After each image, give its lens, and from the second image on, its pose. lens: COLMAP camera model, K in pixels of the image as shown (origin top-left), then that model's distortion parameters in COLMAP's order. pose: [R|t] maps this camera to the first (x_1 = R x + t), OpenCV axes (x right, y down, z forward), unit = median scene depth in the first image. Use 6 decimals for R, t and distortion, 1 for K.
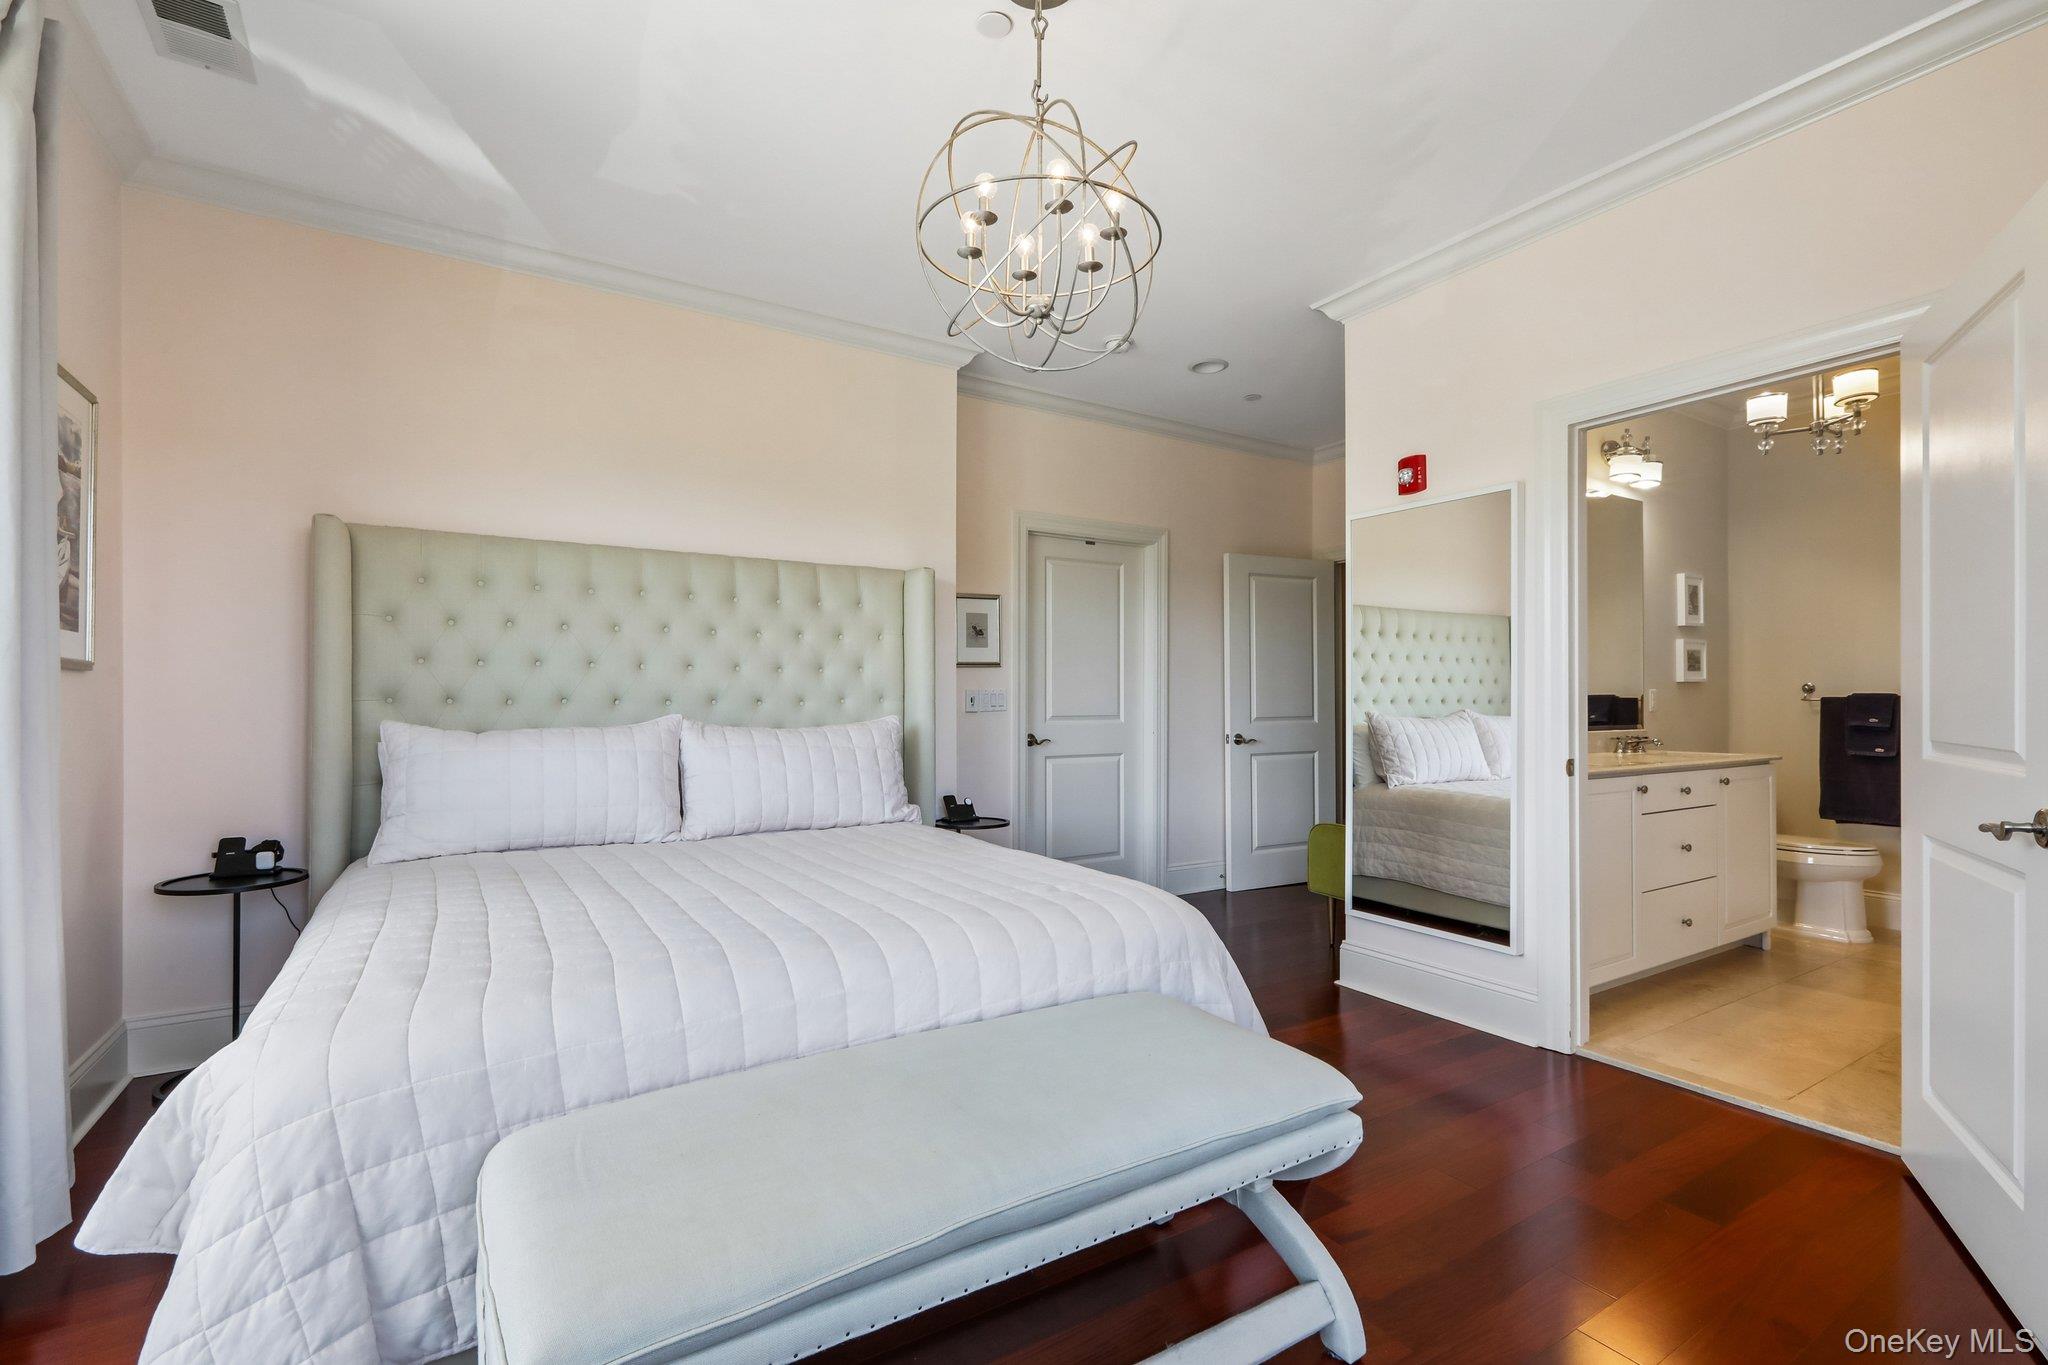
lens RADIAL K [[905.7, 0, 1023.9], [0, 905.7, 695.7], [0, 0, 1]] dist [0.000430, 0.000456]
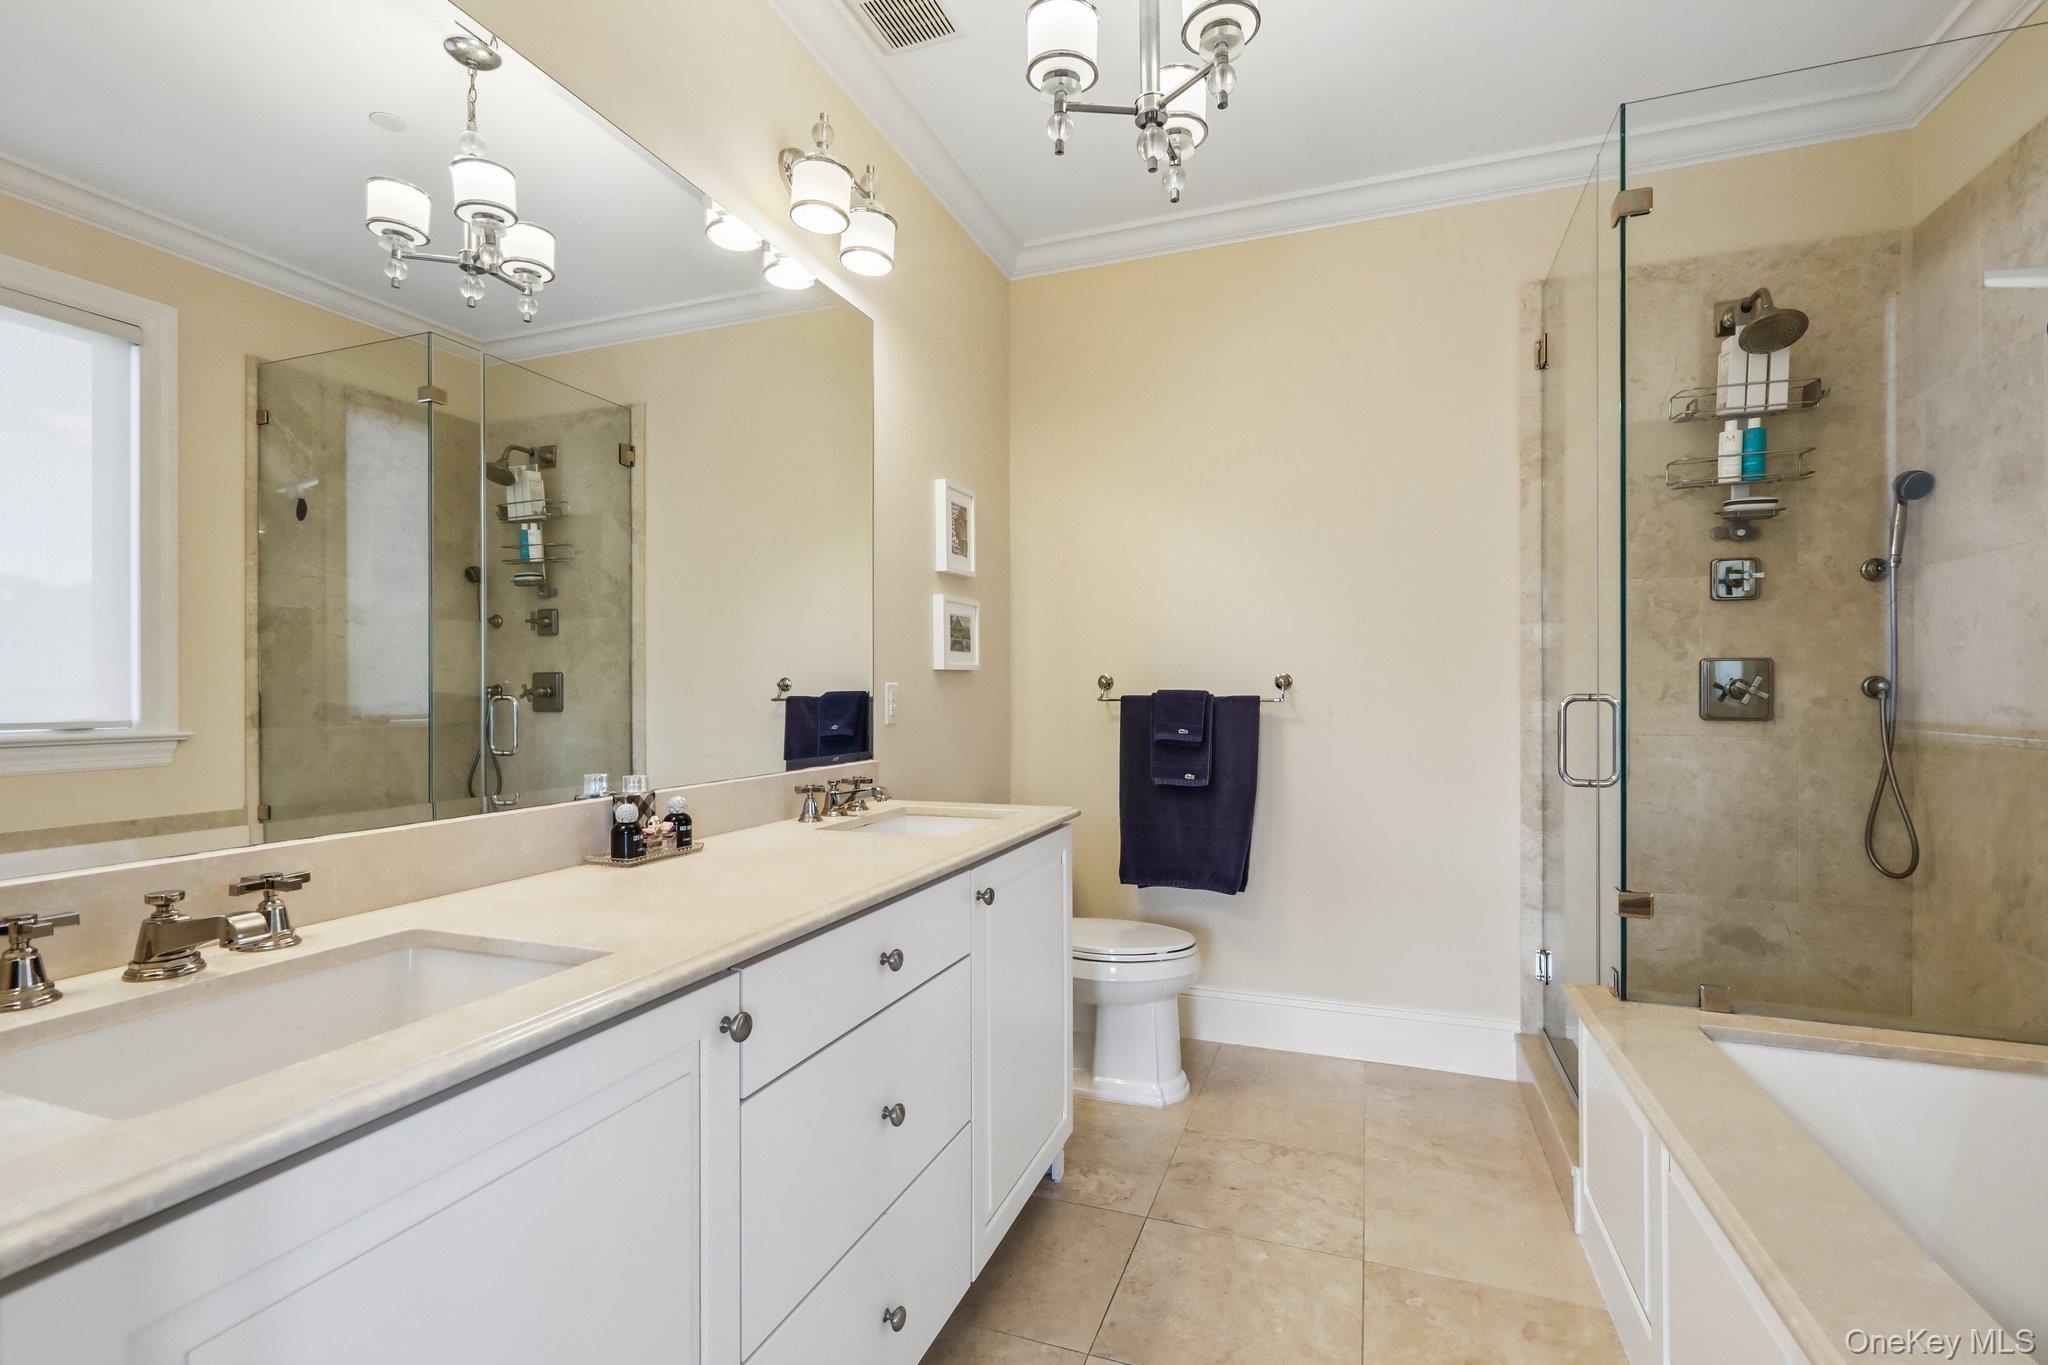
lens RADIAL K [[905.7, 0, 1023.9], [0, 905.7, 695.7], [0, 0, 1]] dist [0.000430, 0.000456]
pose [[0.792238, -0.005426, 0.610188, 0.430718], [0.003103, 0.999983, 0.004863, -0.001630], [-0.610204, -0.001959, 0.792242, 0.531531]]
